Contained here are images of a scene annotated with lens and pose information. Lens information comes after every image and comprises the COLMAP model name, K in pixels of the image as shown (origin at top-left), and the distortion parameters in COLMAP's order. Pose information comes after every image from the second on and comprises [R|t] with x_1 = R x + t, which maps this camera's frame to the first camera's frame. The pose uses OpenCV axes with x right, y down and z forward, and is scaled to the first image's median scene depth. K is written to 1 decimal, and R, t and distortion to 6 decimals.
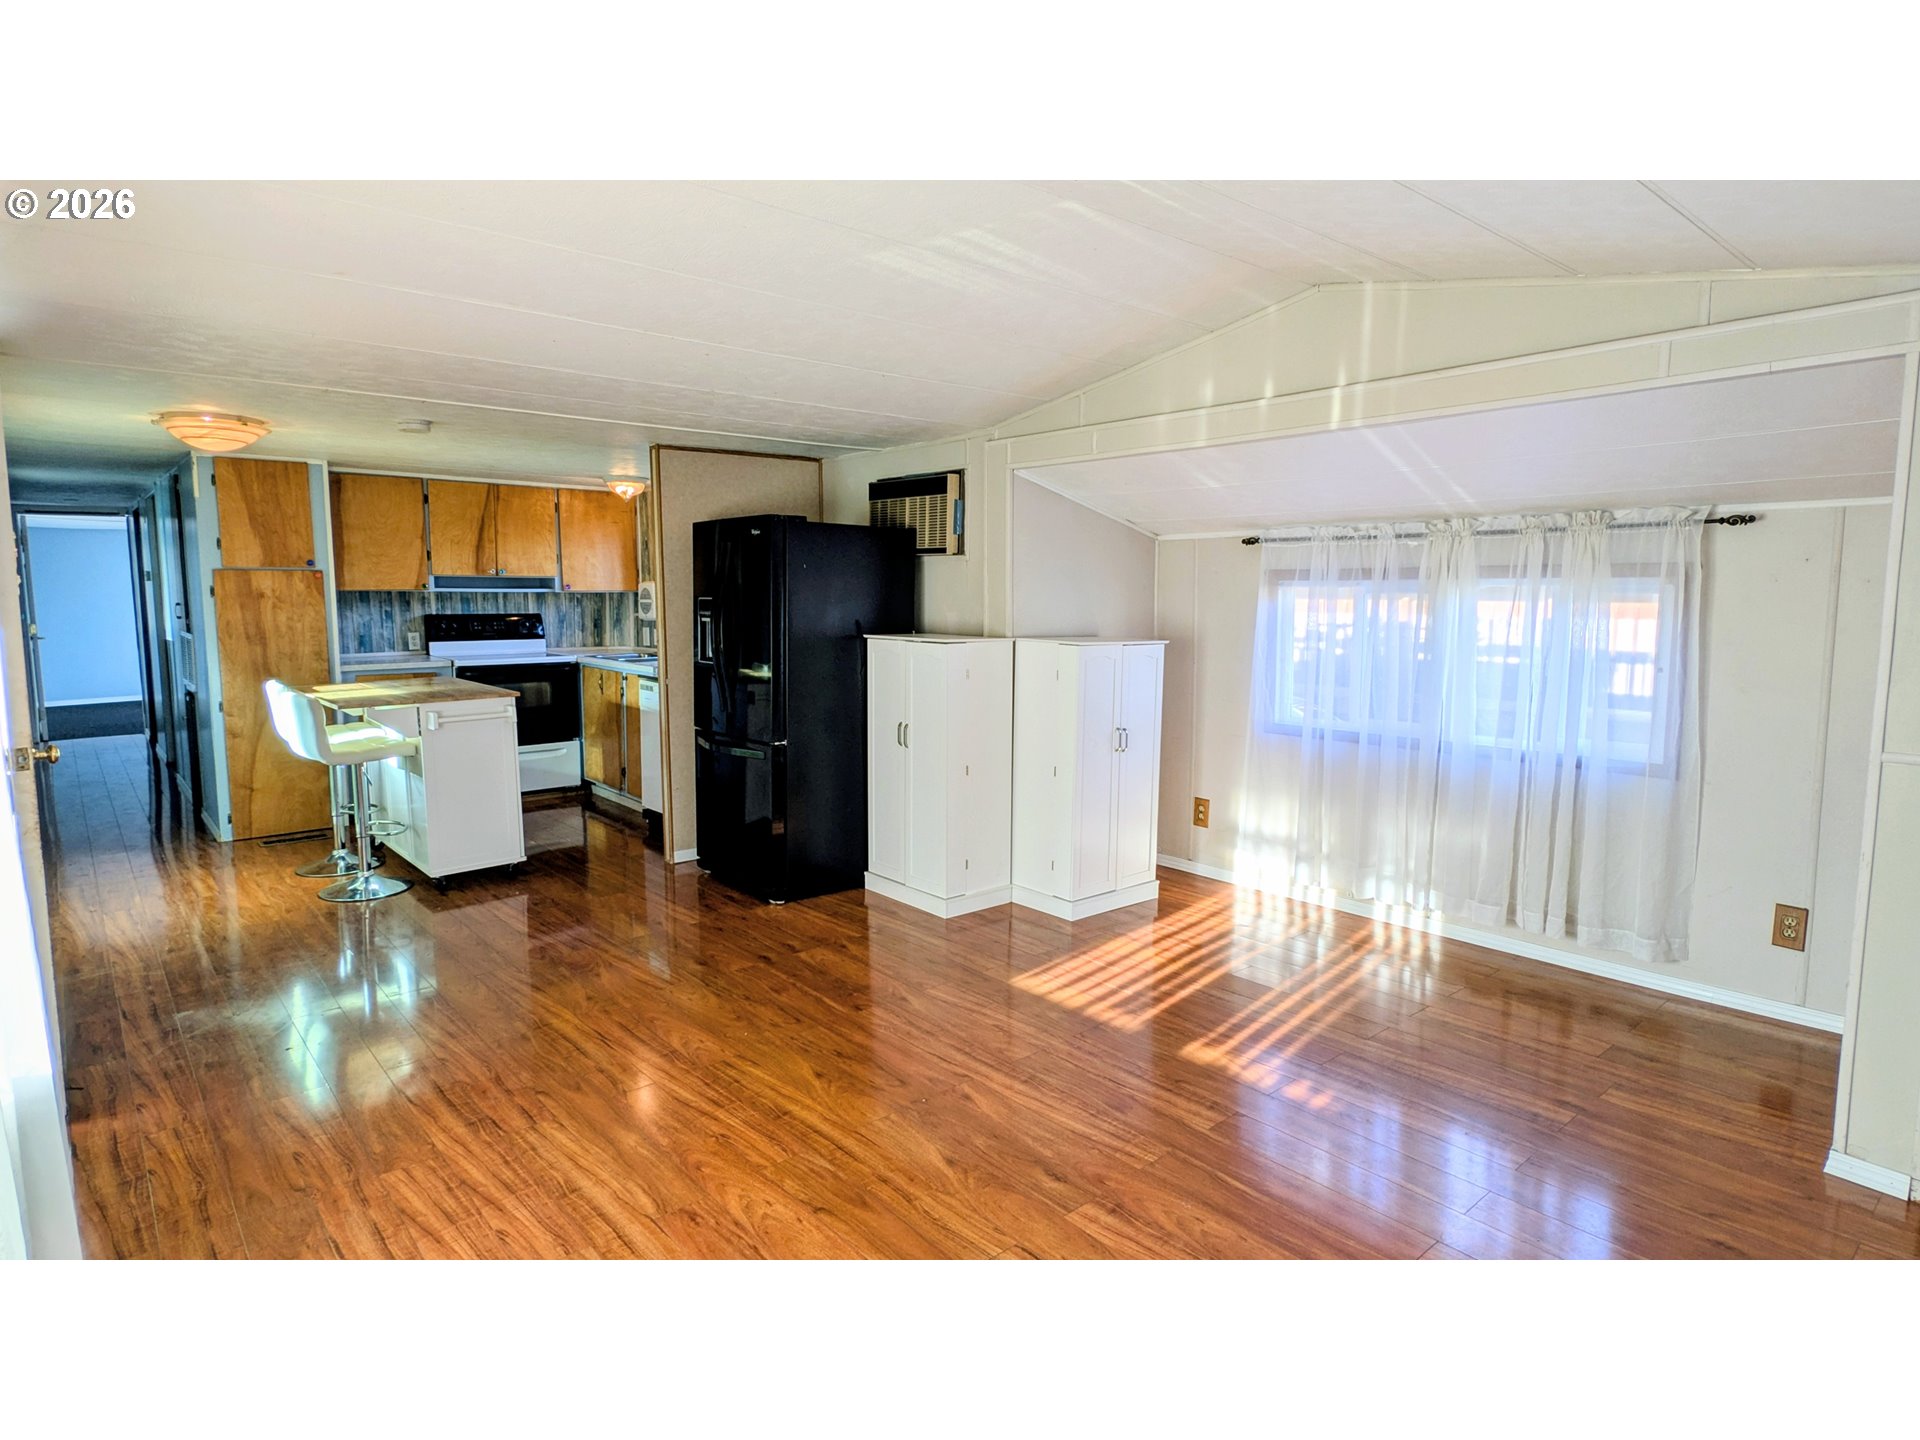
lens RADIAL K [[1053.0, 0, 919.3], [0, 1053.0, 701.7], [0, 0, 1]] dist [0.001308, 0.000280]
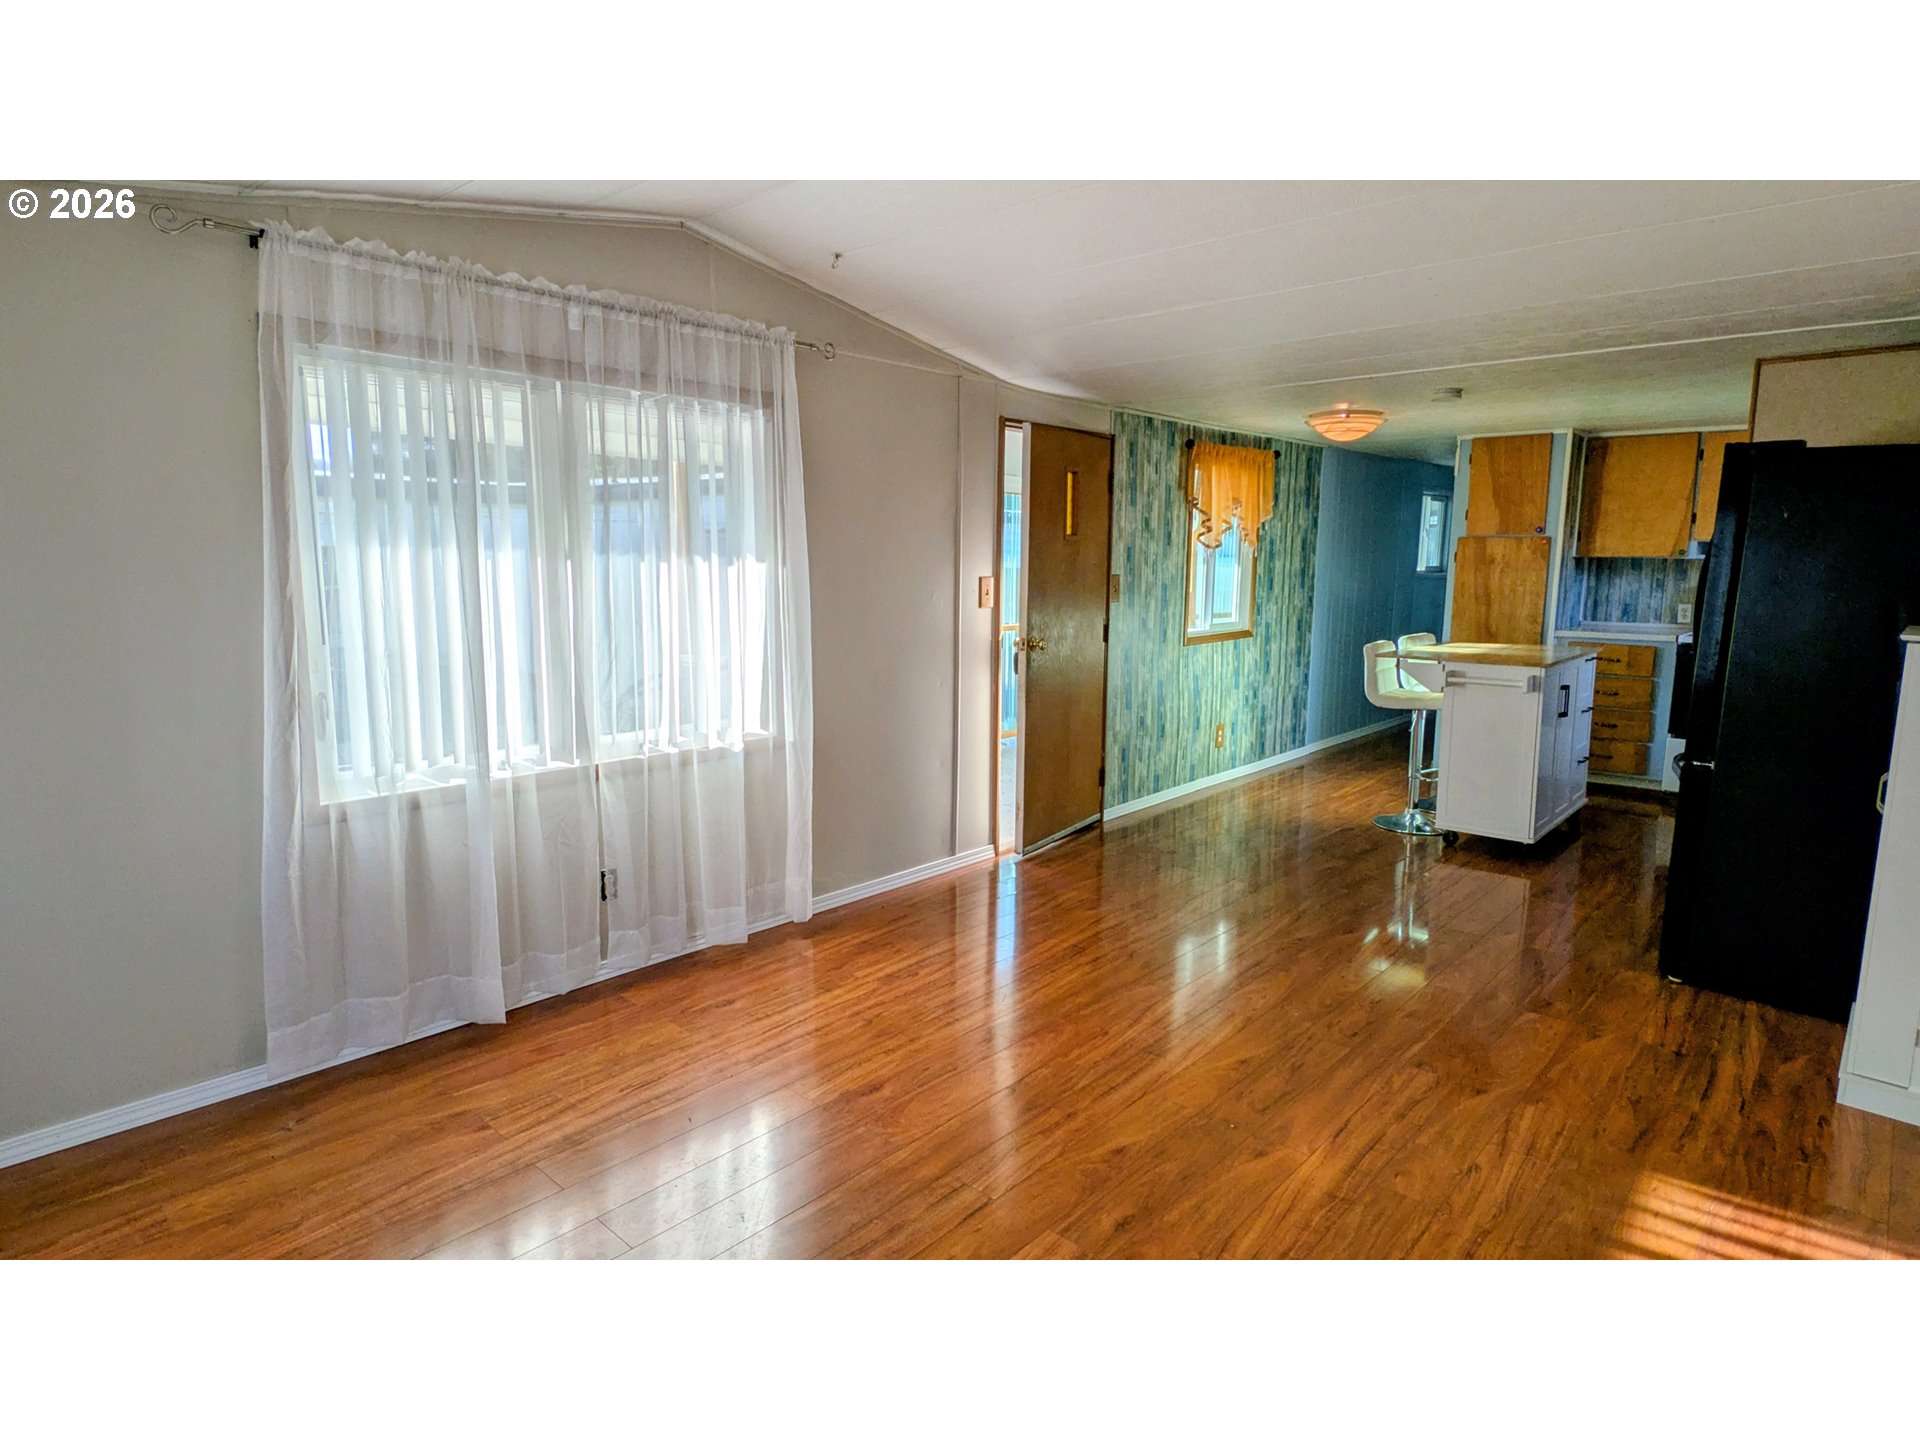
lens RADIAL K [[1013.1, 0, 960.0], [0, 1013.1, 720.0], [0, 0, 1]] dist [-0.001115, -0.000536]
pose [[0.128213, 0.160606, -0.978656, 0.330925], [-0.113472, 0.982695, 0.146403, -0.024789], [0.985234, 0.092280, 0.144219, 0.271079]]
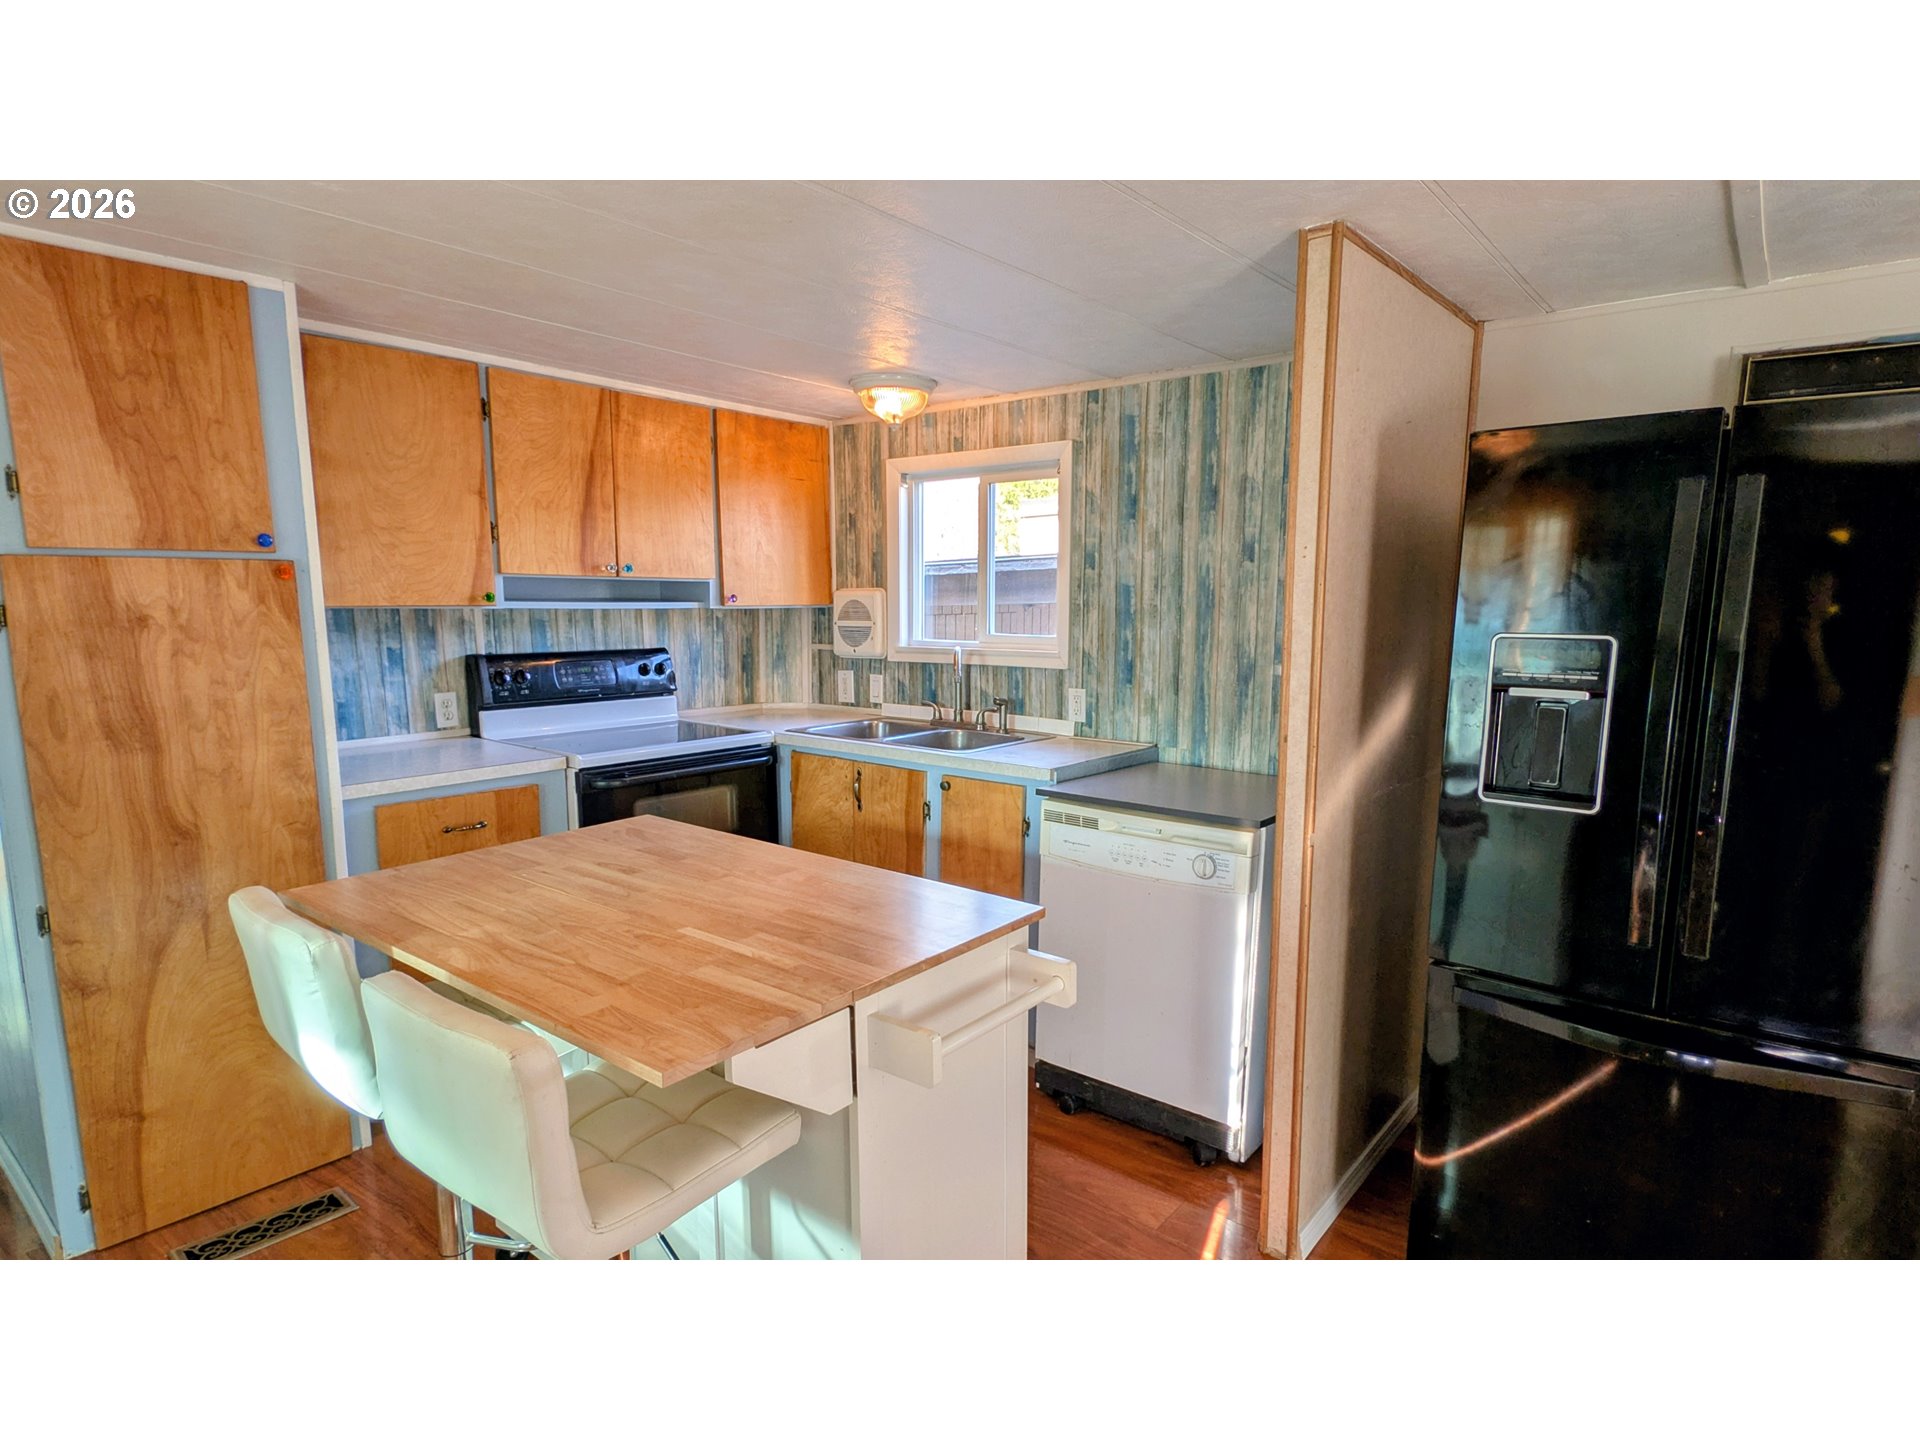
lens RADIAL K [[1044.8, 0, 928.1], [0, 1044.8, 760.9], [0, 0, 1]] dist [0.004354, -0.000535]
pose [[0.983786, -0.027383, 0.177245, -0.360924], [0.018414, 0.998474, 0.052054, -0.057347], [-0.178400, -0.047947, 0.982789, 0.500621]]
